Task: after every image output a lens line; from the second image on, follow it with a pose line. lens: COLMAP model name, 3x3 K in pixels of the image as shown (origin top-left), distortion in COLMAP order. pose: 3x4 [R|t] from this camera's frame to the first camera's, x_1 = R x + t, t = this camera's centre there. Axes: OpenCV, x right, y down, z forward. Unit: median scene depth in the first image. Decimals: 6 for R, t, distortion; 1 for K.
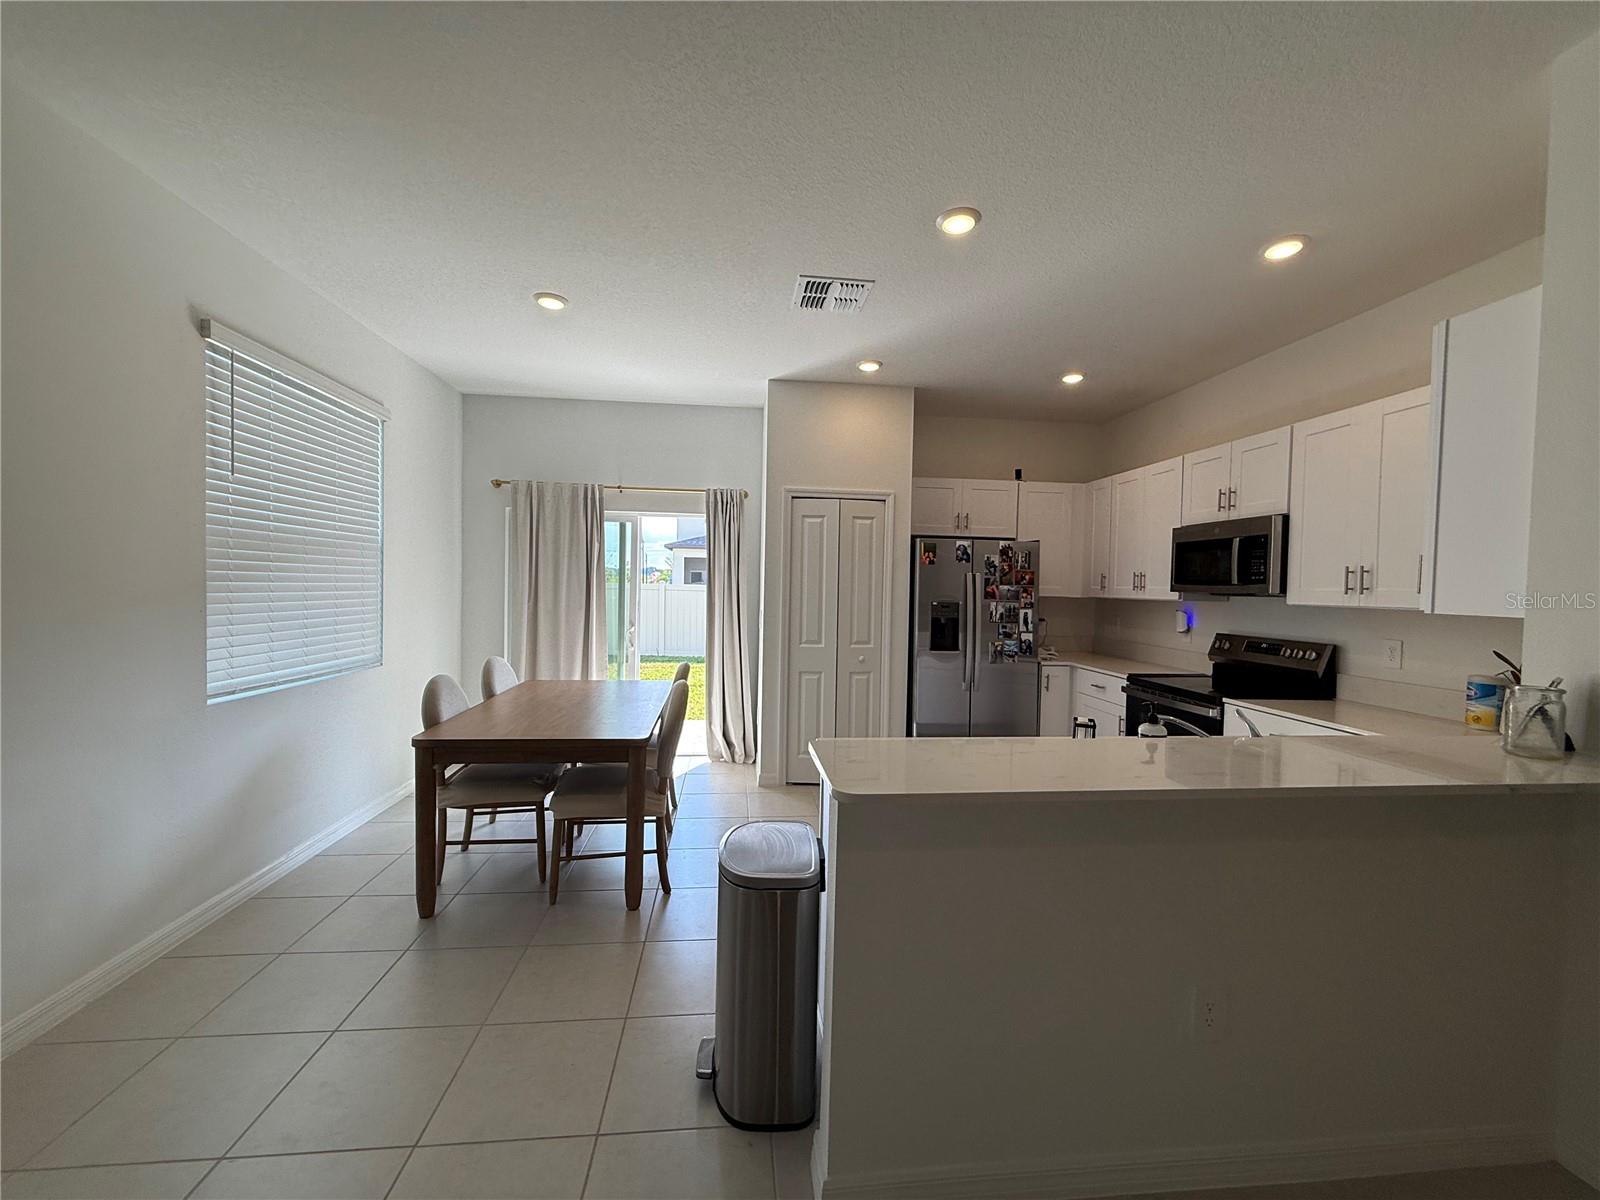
lens RADIAL K [[636.1, 0, 802.4], [0, 636.1, 603.4], [0, 0, 1]] dist [0.002234, -0.000324]
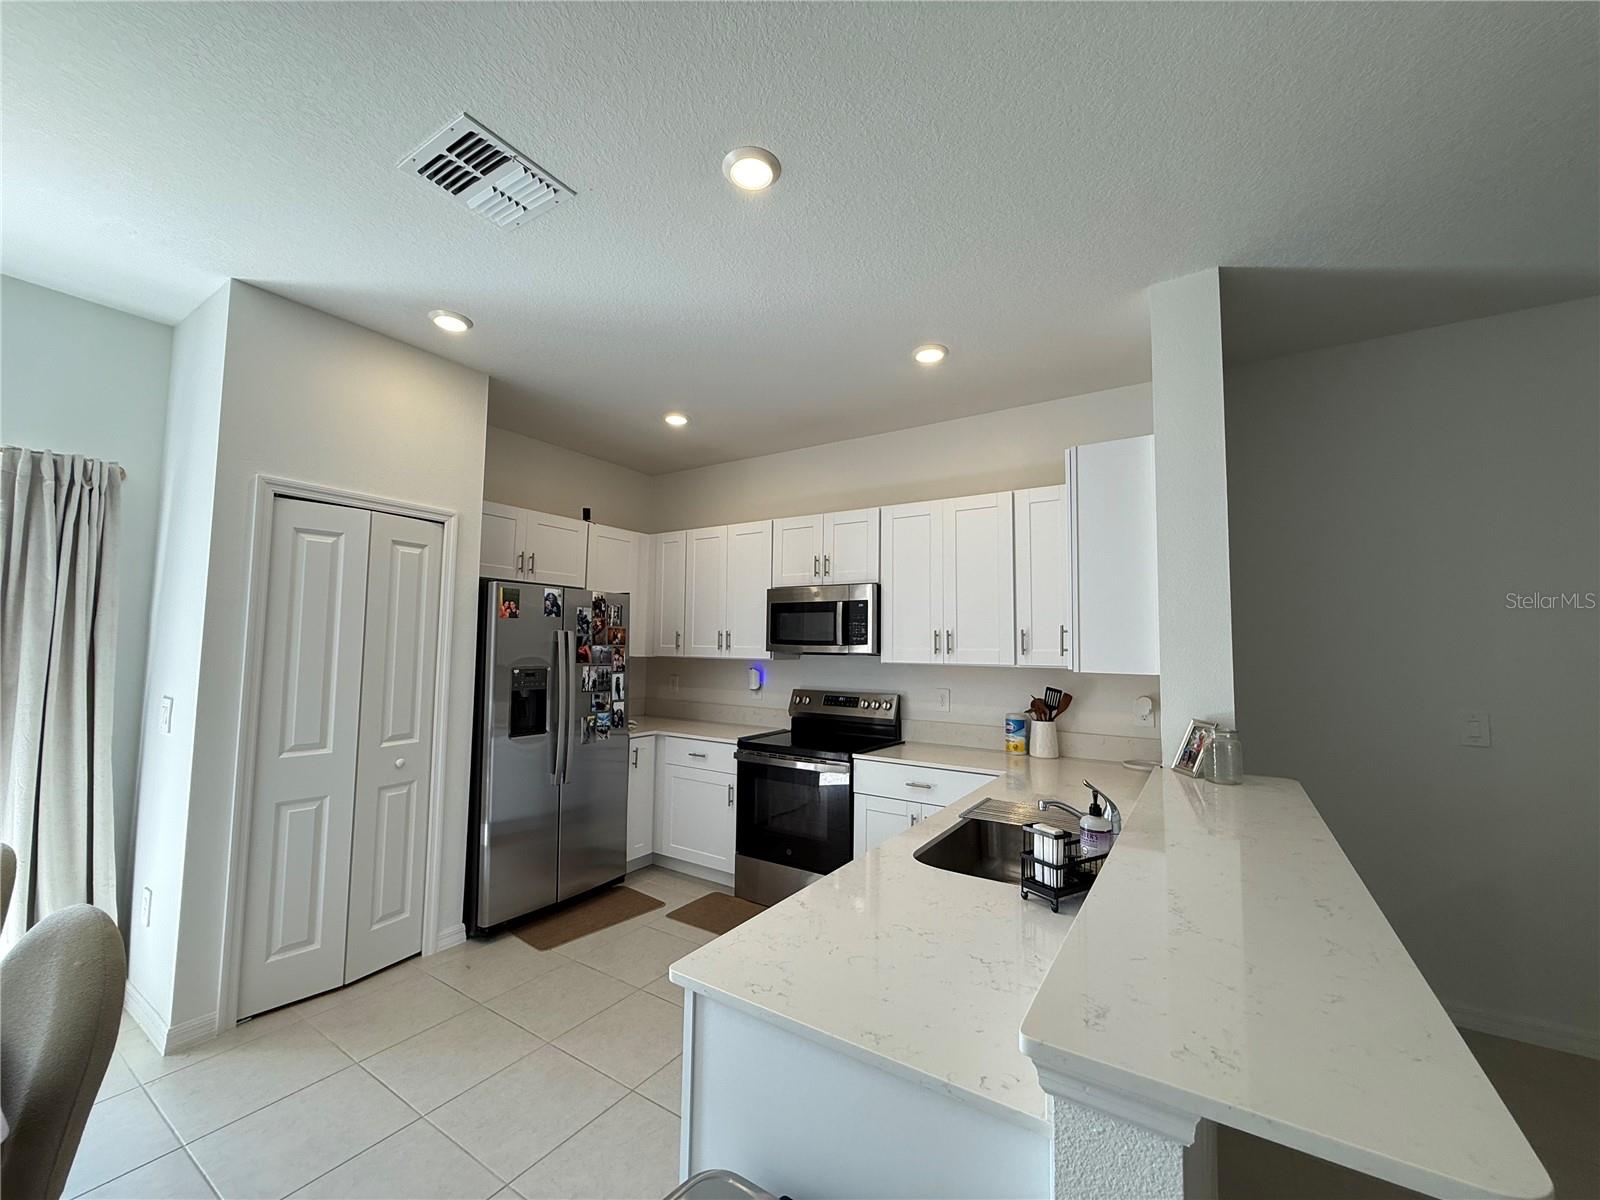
lens RADIAL K [[636.1, 0, 798.5], [0, 636.1, 603.7], [0, 0, 1]] dist [0.002234, -0.000324]
pose [[0.635793, 0.040235, 0.770810, -0.154501], [0.021301, 0.997345, -0.069630, -0.019947], [-0.771566, 0.060689, 0.633248, 0.283699]]
